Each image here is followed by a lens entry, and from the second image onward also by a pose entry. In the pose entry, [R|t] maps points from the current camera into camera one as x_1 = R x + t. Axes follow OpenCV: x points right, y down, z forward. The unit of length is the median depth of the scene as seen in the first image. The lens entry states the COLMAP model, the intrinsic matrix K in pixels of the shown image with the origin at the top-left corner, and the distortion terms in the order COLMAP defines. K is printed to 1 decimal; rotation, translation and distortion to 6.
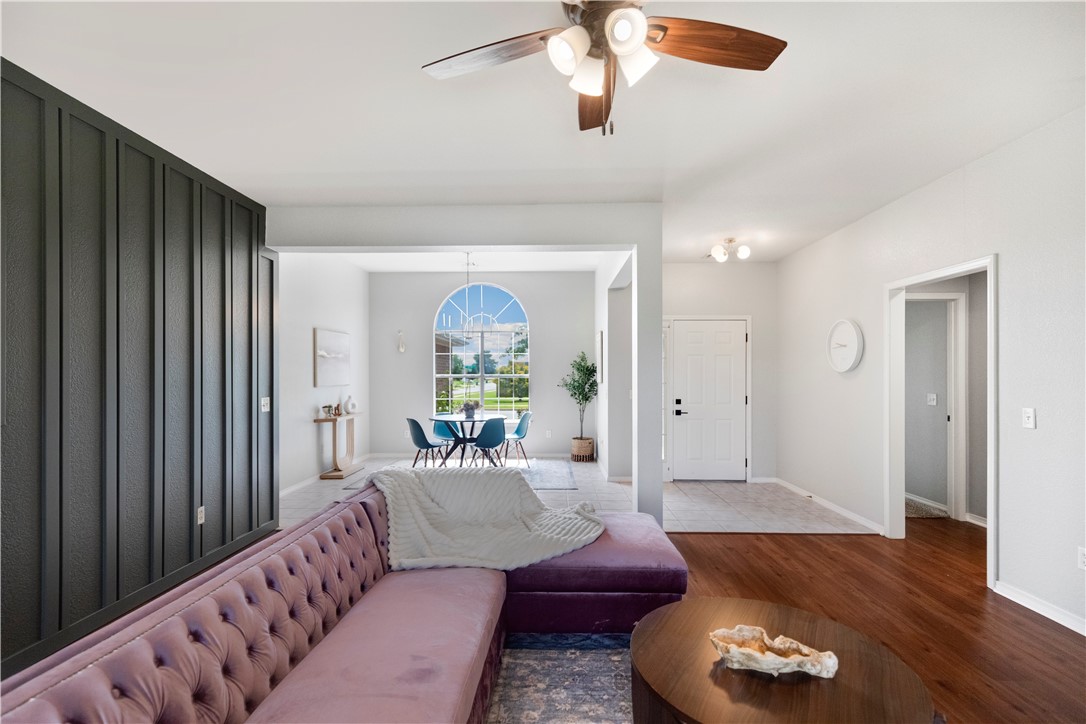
lens RADIAL K [[492.4, 0, 541.5], [0, 492.4, 377.6], [0, 0, 1]] dist [0.007825, -0.000256]
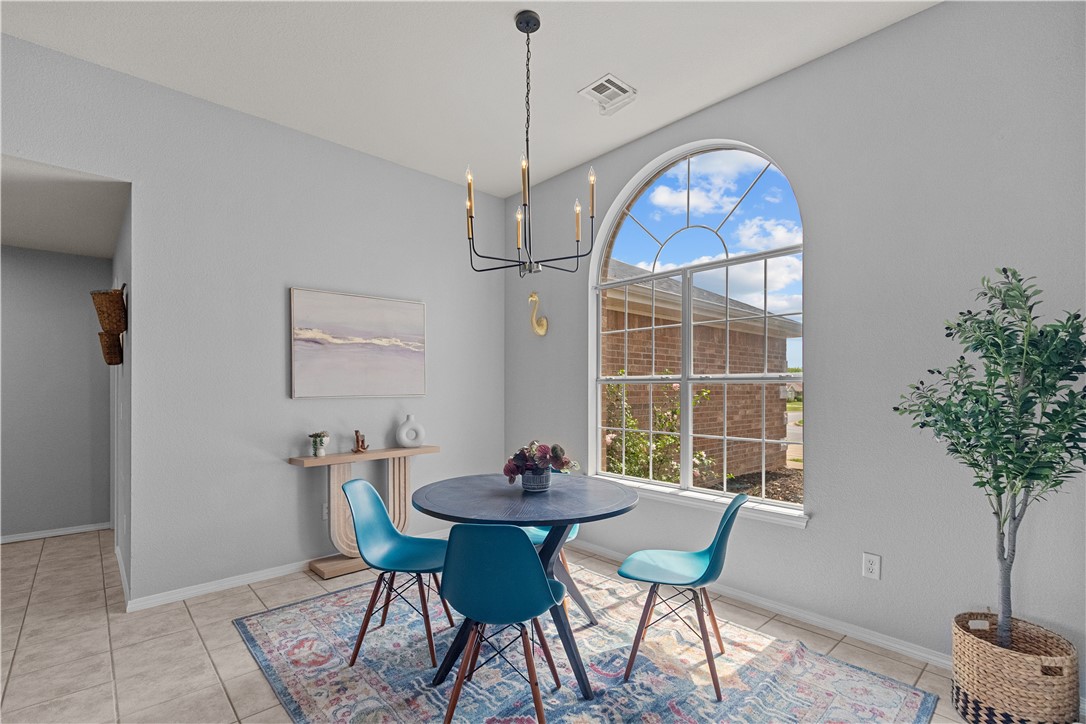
lens RADIAL K [[504.6, 0, 540.3], [0, 504.6, 389.6], [0, 0, 1]] dist [0.012871, -0.000522]
pose [[0.688755, 0.006341, -0.724967, 0.131474], [-0.007011, 0.999973, 0.002086, 0.007317], [0.724961, 0.003646, 0.688781, 0.829860]]
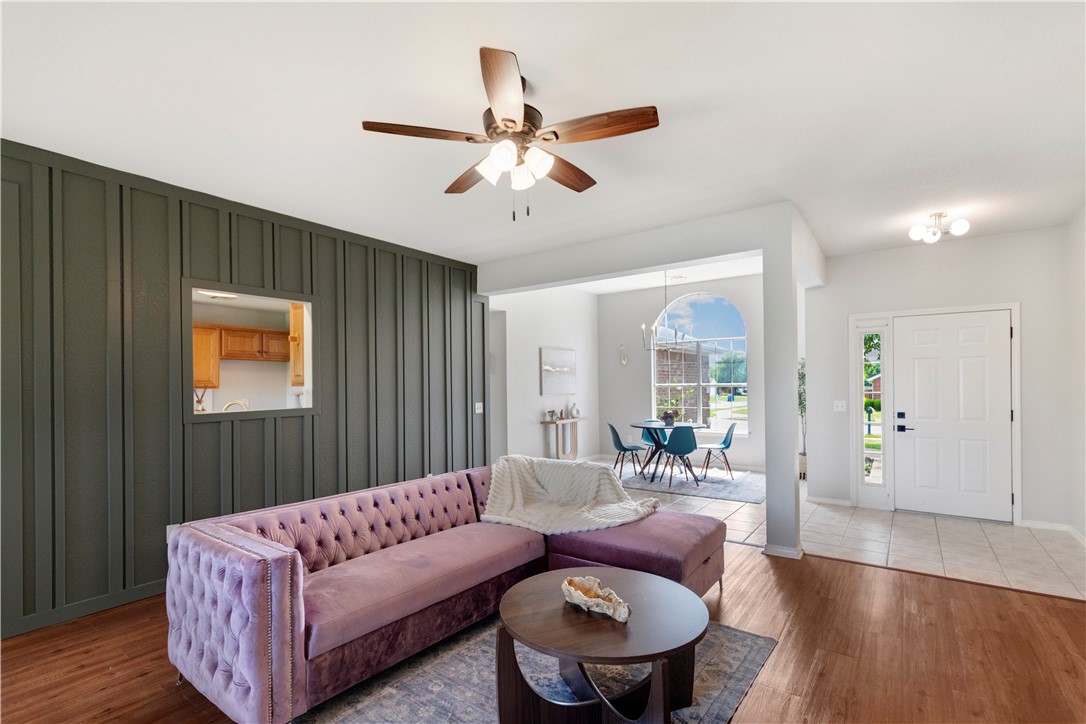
lens RADIAL K [[504.6, 0, 540.3], [0, 504.6, 389.6], [0, 0, 1]] dist [0.012871, -0.000522]
pose [[0.822620, -0.002604, -0.568586, 0.264265], [0.005914, 0.999975, 0.003978, -0.000761], [0.568561, -0.006635, 0.822615, -0.044610]]
